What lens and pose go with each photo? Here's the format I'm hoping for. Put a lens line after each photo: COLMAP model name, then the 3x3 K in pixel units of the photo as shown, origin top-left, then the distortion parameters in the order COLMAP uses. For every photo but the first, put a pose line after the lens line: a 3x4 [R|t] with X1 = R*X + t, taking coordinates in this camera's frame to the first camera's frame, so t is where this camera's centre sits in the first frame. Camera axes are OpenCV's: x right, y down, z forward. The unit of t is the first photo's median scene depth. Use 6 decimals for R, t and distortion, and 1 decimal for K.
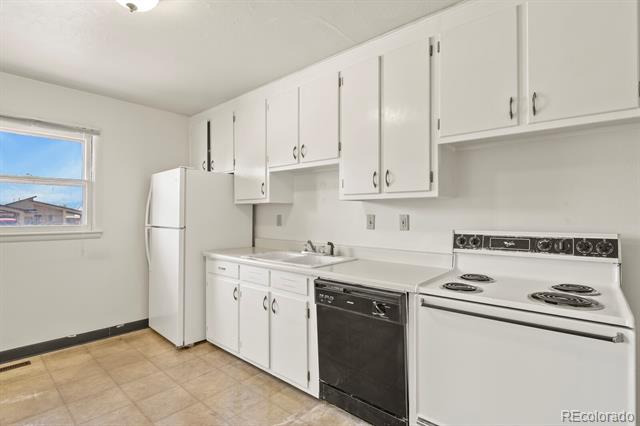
lens RADIAL K [[309.7, 0, 320.0], [0, 309.7, 213.0], [0, 0, 1]] dist [-0.008916, -0.000597]
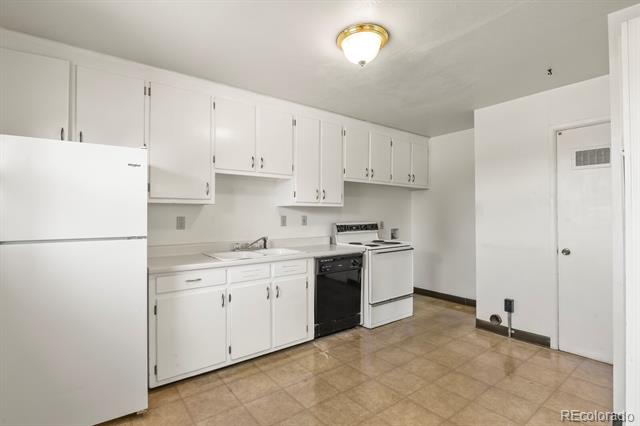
lens RADIAL K [[309.7, 0, 320.0], [0, 309.7, 213.0], [0, 0, 1]] dist [-0.008916, -0.000597]
pose [[0.200290, 0.004834, 0.979725, -1.299800], [-0.001234, 0.999988, -0.004681, -0.001244], [-0.979736, -0.000271, 0.200293, 0.595520]]
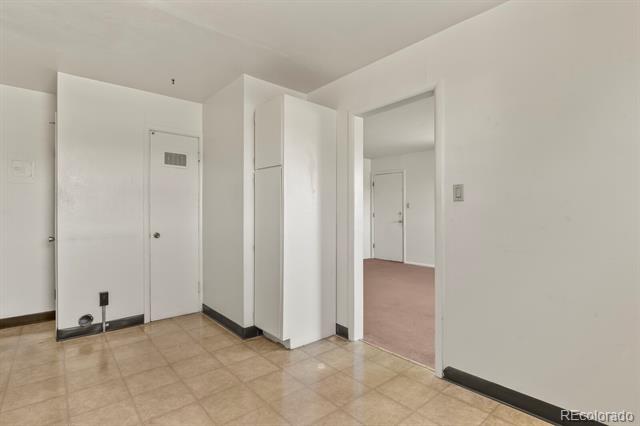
lens RADIAL K [[309.7, 0, 320.0], [0, 309.7, 213.0], [0, 0, 1]] dist [-0.008916, -0.000597]
pose [[-0.988789, -0.003834, 0.149273, -0.868607], [-0.004194, 0.999989, -0.002097, 0.041807], [-0.149263, -0.002700, -0.988794, 1.204382]]
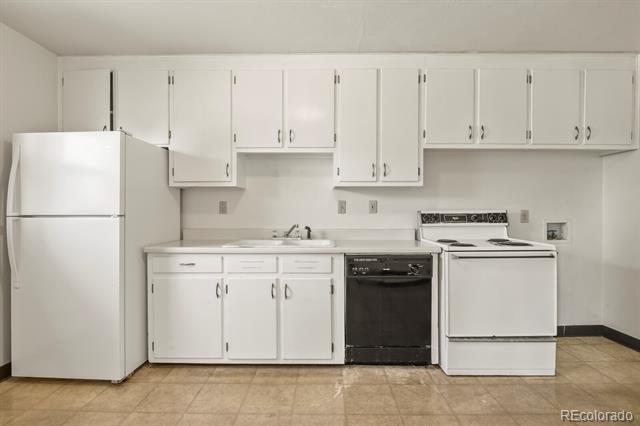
lens RADIAL K [[309.7, 0, 320.0], [0, 309.7, 213.0], [0, 0, 1]] dist [-0.008916, -0.000597]
pose [[0.762654, -0.004206, 0.646793, -0.694836], [-0.000812, 0.999972, 0.007460, 0.046432], [-0.646806, -0.006215, 0.762629, 0.190764]]
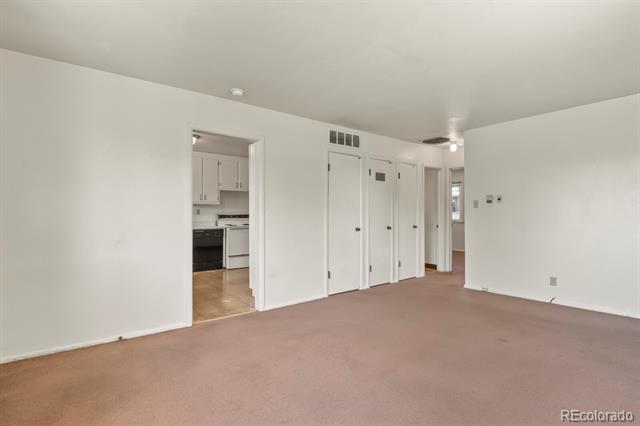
lens RADIAL K [[309.7, 0, 320.0], [0, 309.7, 213.0], [0, 0, 1]] dist [-0.008916, -0.000597]
pose [[0.183434, 0.001309, 0.983031, -2.385315], [-0.006707, 0.999978, -0.000080, 0.034771], [-0.983009, -0.006578, 0.183438, -0.667053]]
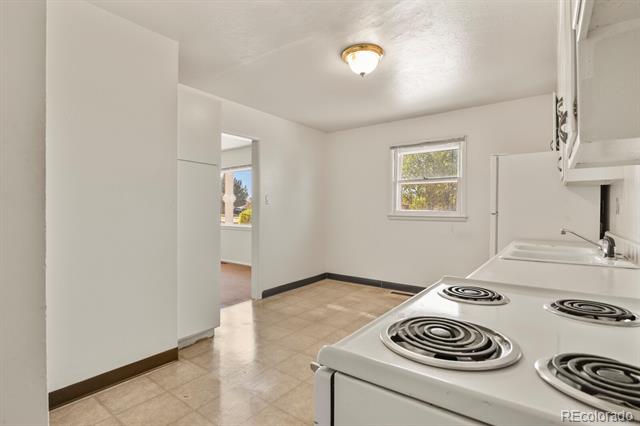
lens RADIAL K [[309.7, 0, 320.0], [0, 309.7, 213.0], [0, 0, 1]] dist [-0.008916, -0.000597]
pose [[0.068268, 0.004670, -0.997656, 0.686422], [0.004943, 0.999975, 0.005020, 0.047845], [0.997655, -0.005274, 0.068243, 0.428686]]
